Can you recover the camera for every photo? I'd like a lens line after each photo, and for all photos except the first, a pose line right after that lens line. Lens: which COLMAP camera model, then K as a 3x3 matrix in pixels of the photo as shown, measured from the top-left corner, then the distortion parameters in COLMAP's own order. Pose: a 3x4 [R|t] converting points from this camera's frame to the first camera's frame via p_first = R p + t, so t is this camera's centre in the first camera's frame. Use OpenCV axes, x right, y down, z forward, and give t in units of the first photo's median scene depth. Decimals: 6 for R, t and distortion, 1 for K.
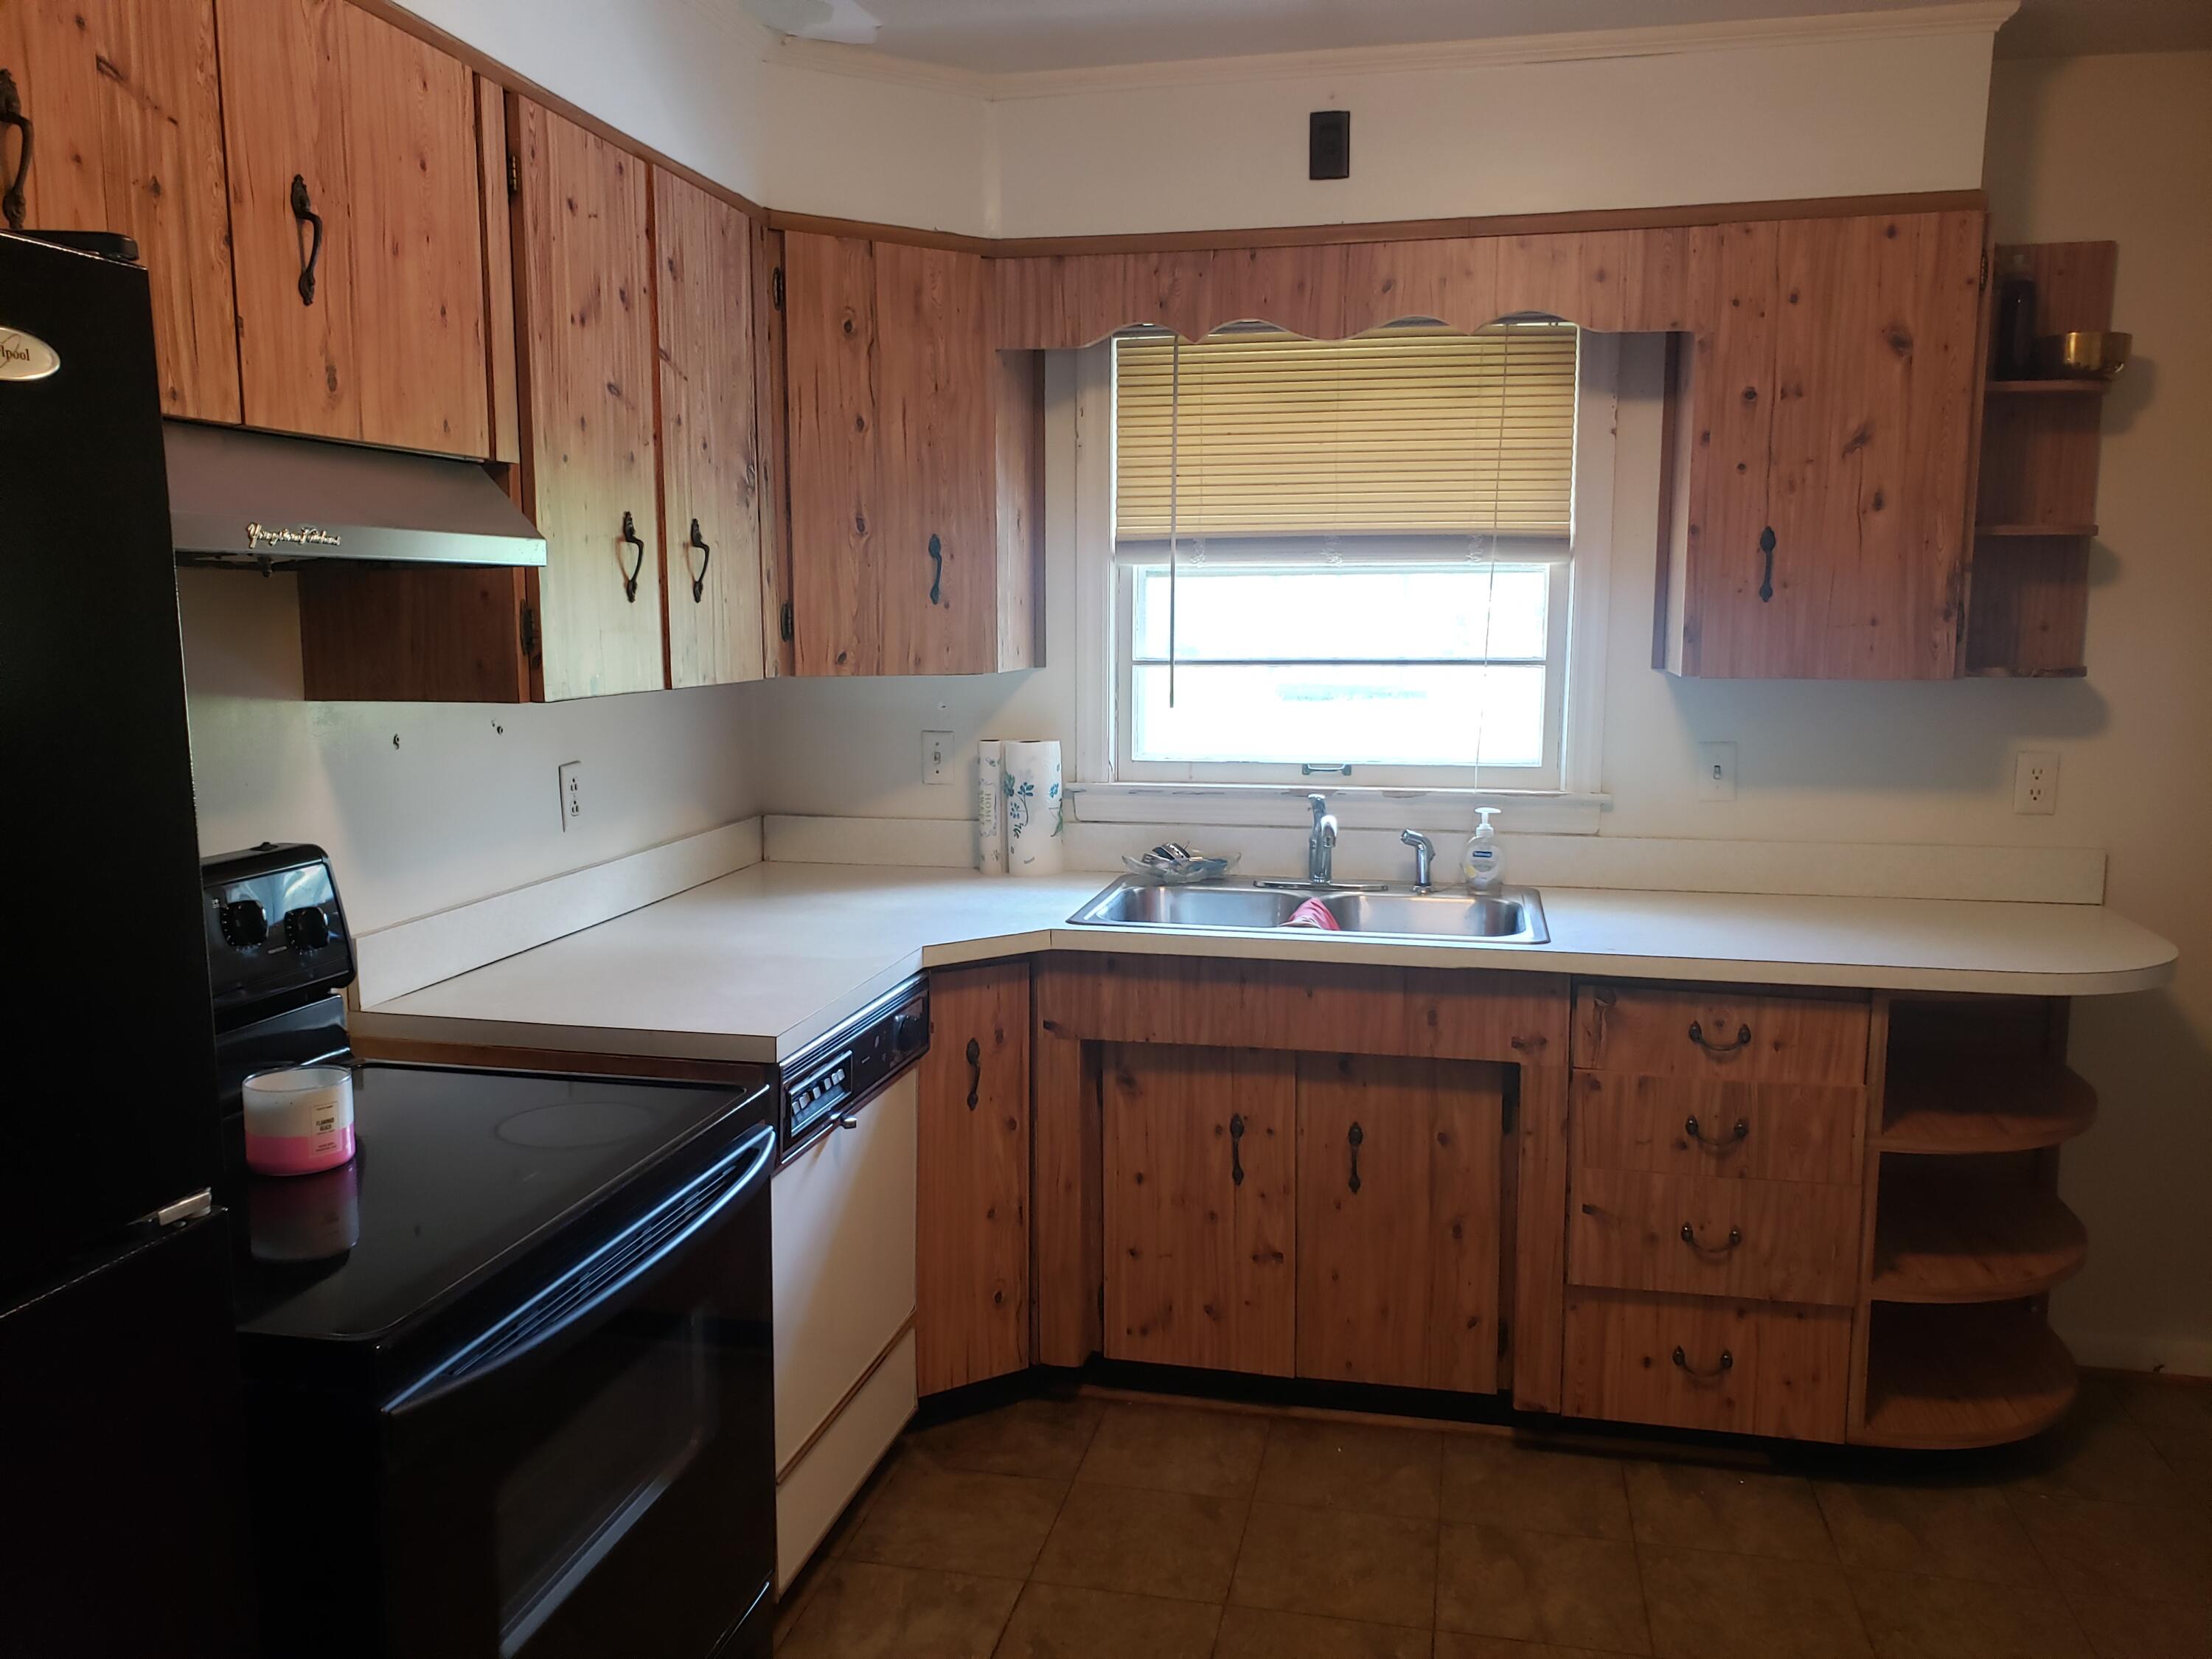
lens RADIAL K [[1718.2, 0, 1106.0], [0, 1718.2, 829.5], [0, 0, 1]] dist [-0.032457, -0.007550]
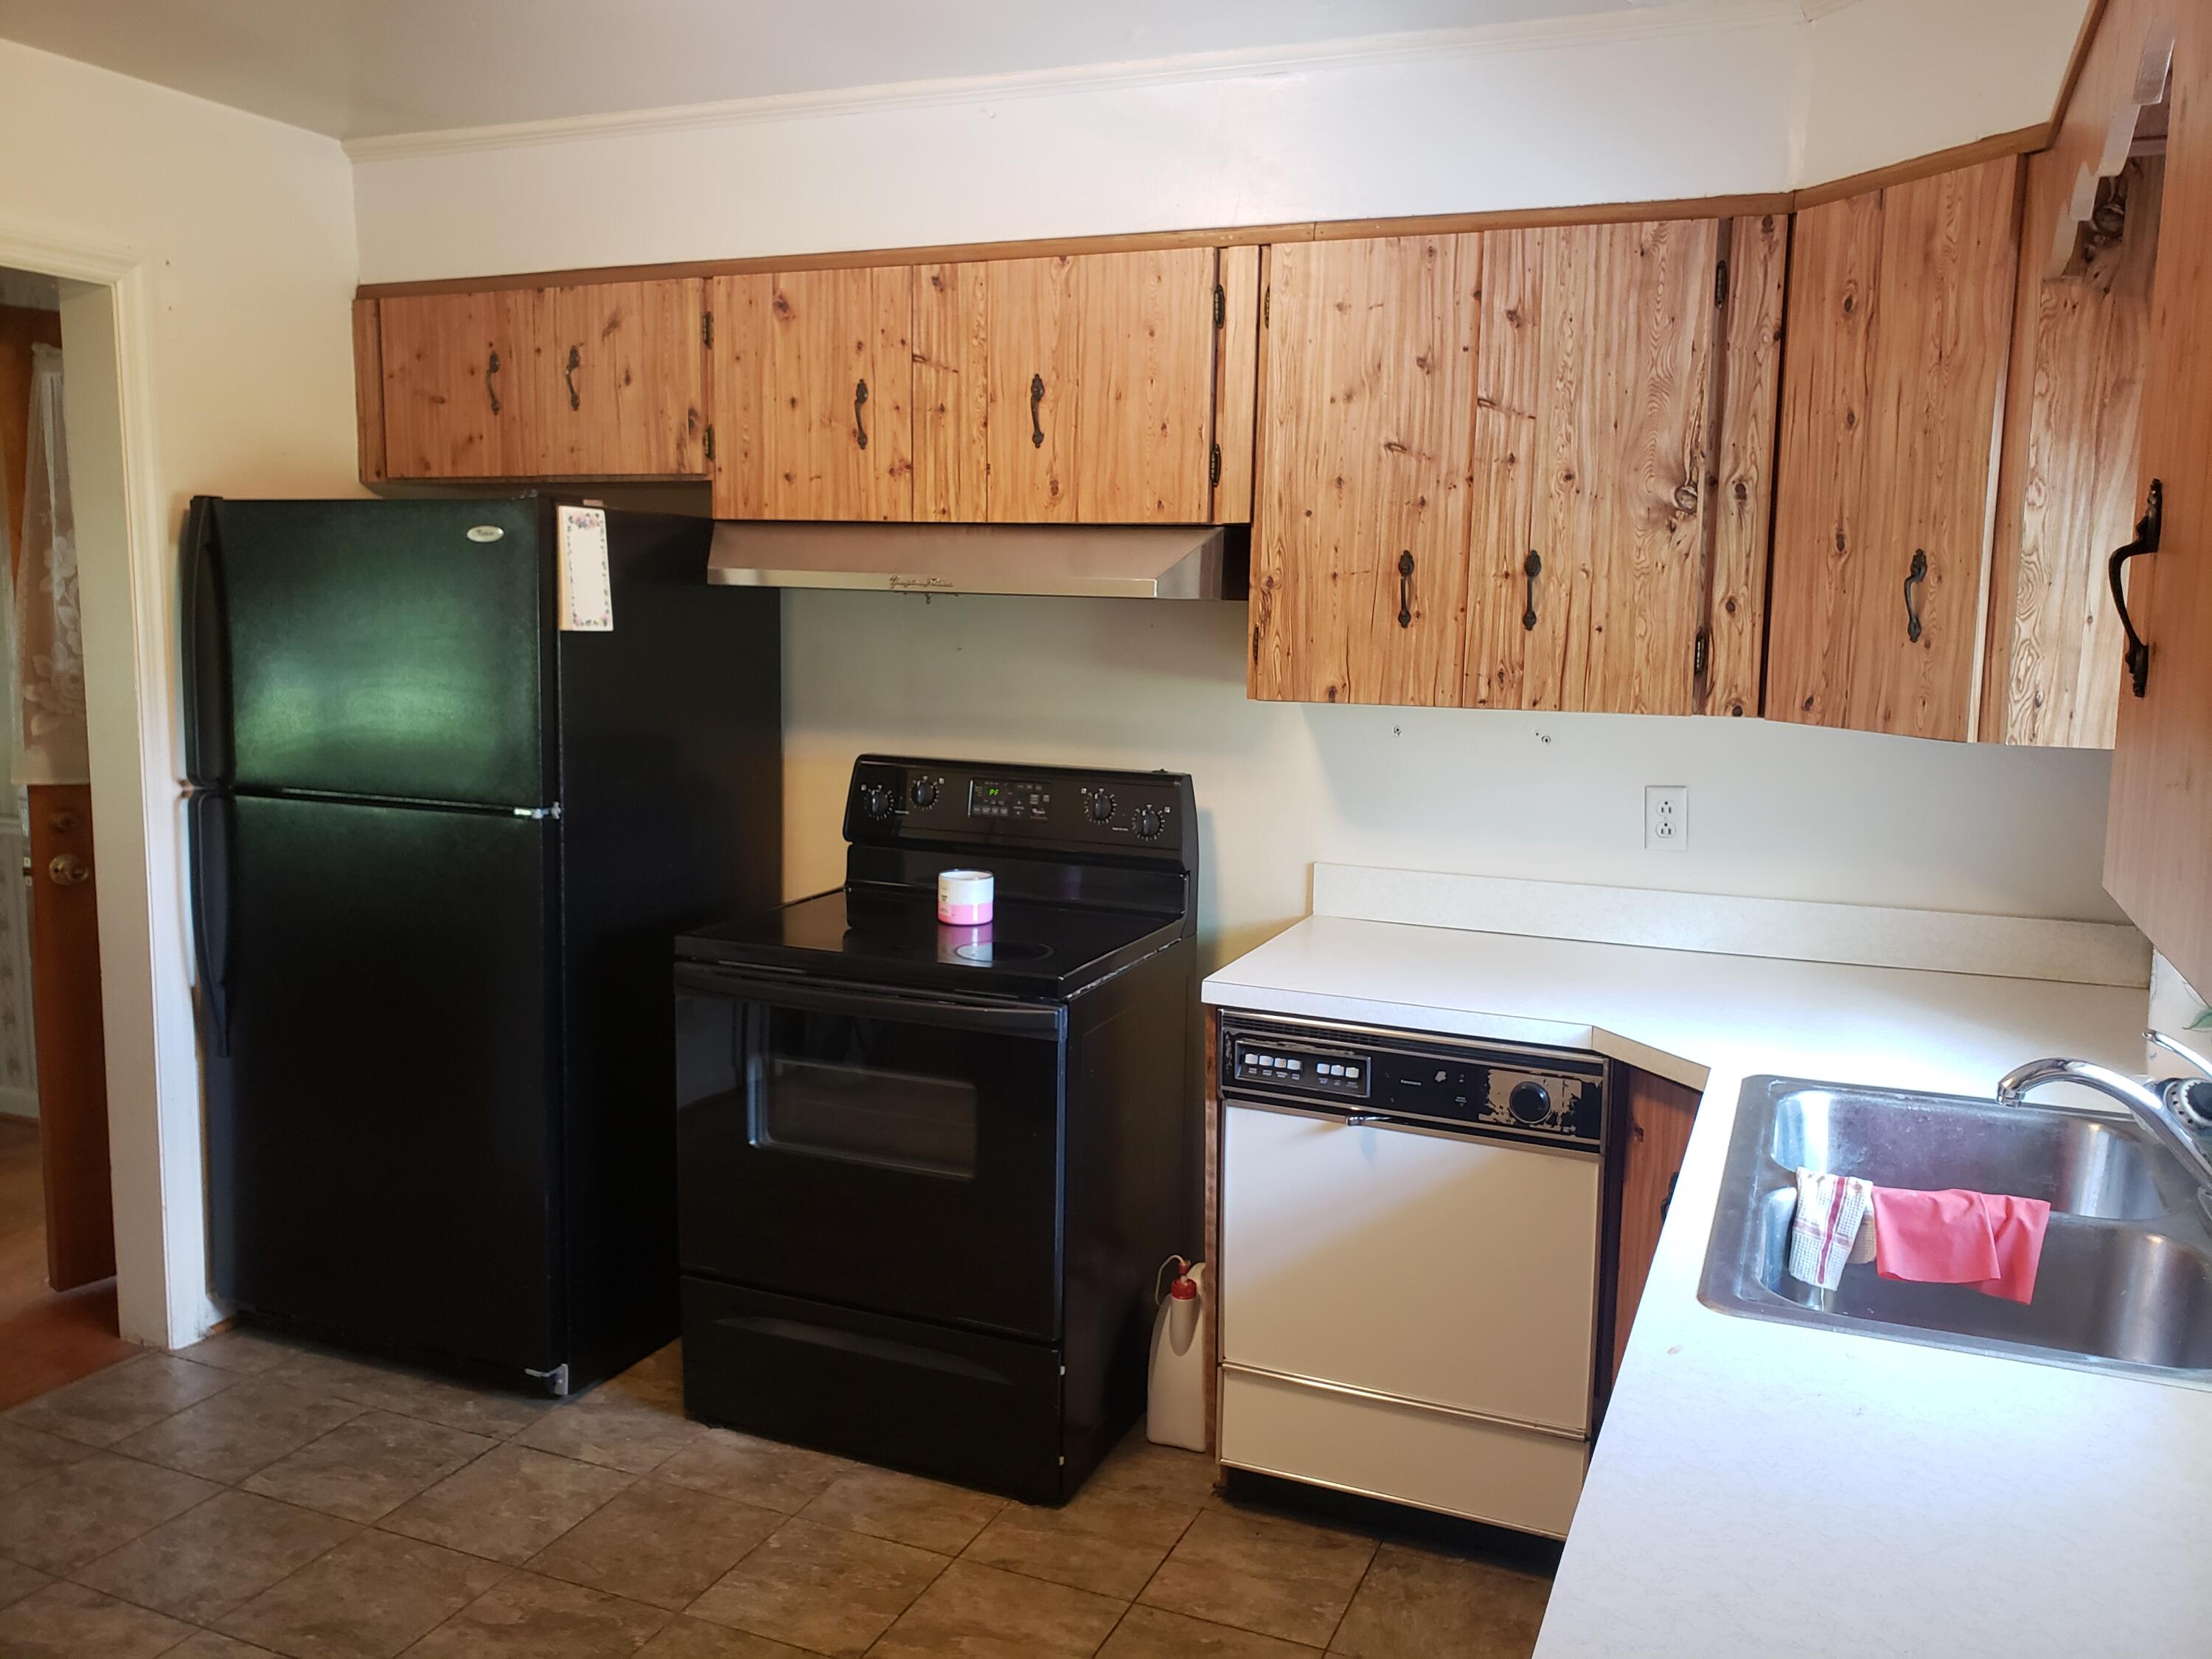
lens RADIAL K [[1718.2, 0, 1106.0], [0, 1718.2, 829.5], [0, 0, 1]] dist [-0.032457, -0.007550]
pose [[-0.178432, 0.125345, -0.975936, 0.945781], [-0.143643, 0.977908, 0.151861, -0.151413], [0.973411, 0.167284, -0.156485, 1.045282]]
